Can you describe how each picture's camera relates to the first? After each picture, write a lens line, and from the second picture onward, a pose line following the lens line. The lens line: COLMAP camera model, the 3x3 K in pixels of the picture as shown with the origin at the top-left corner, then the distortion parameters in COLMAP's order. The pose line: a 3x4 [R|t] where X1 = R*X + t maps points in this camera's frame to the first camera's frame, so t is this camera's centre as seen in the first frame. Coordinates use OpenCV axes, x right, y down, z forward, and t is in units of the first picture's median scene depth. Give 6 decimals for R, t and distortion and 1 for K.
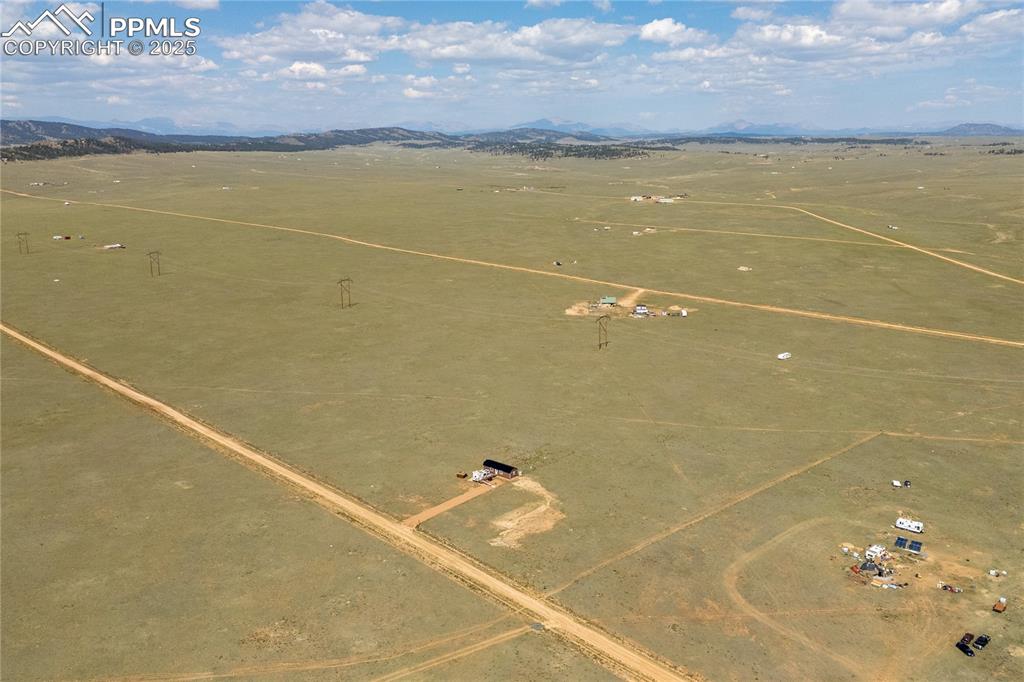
lens RADIAL K [[871.6, 0, 492.2], [0, 871.6, 340.6], [0, 0, 1]] dist [0.105234, -0.139534]
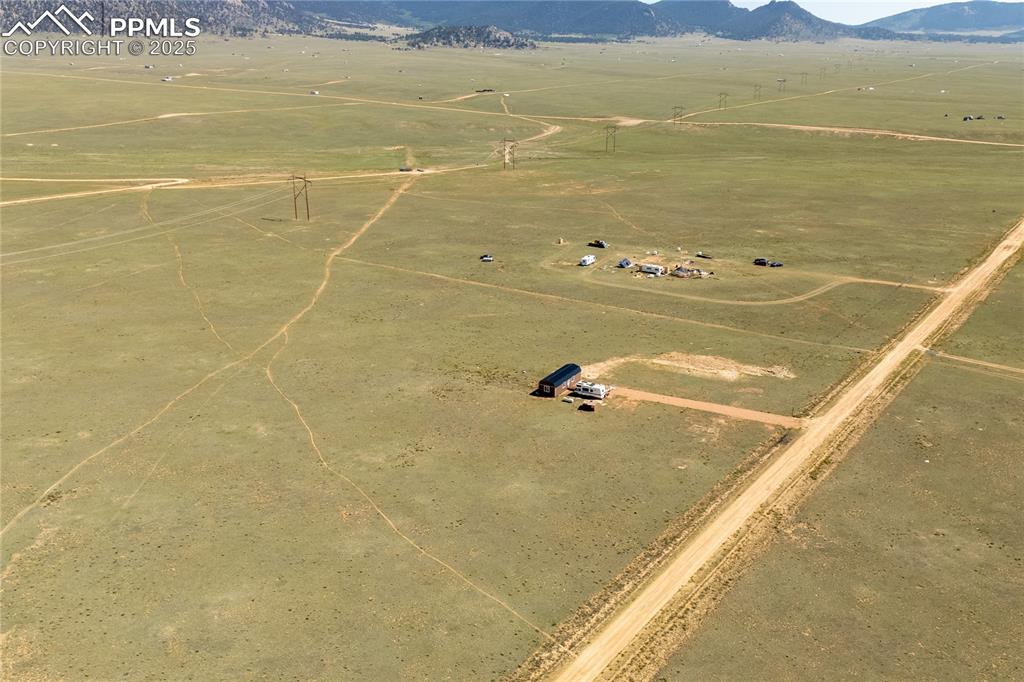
lens RADIAL K [[871.6, 0, 492.2], [0, 871.6, 340.6], [0, 0, 1]] dist [0.105234, -0.139534]
pose [[-0.189386, -0.309923, 0.931709, -0.678127], [0.203620, 0.915858, 0.346040, -0.136431], [-0.960558, 0.255250, -0.110344, 1.300821]]
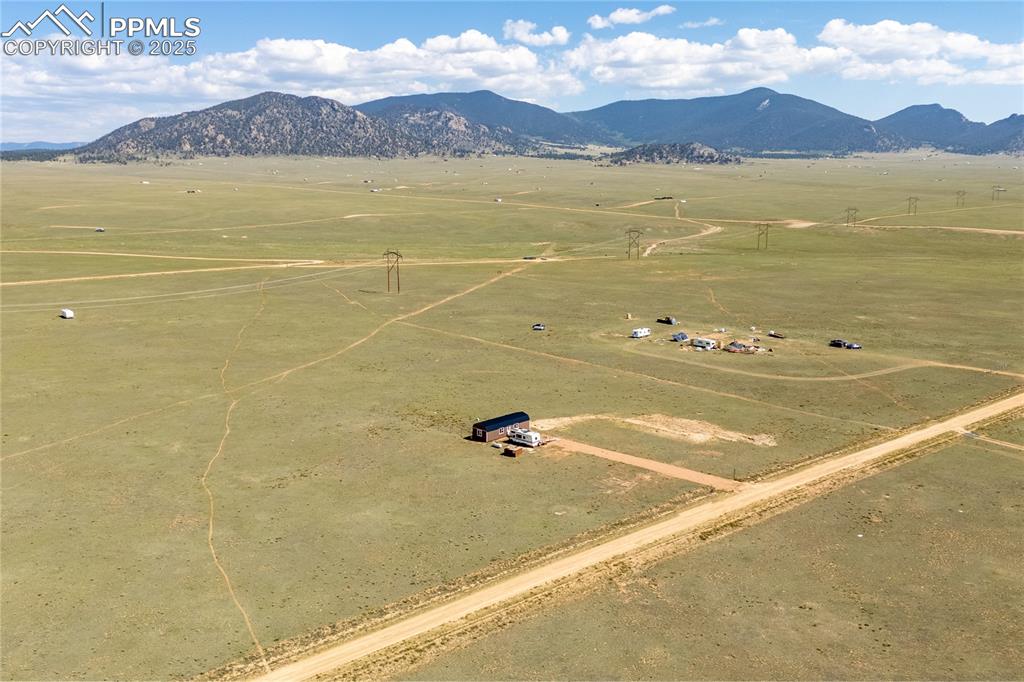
lens RADIAL K [[871.6, 0, 492.2], [0, 871.6, 340.6], [0, 0, 1]] dist [0.105234, -0.139534]
pose [[0.057408, -0.188605, 0.980374, -0.673772], [0.209328, 0.962439, 0.172897, -0.020643], [-0.976159, 0.195294, 0.094732, 1.094364]]
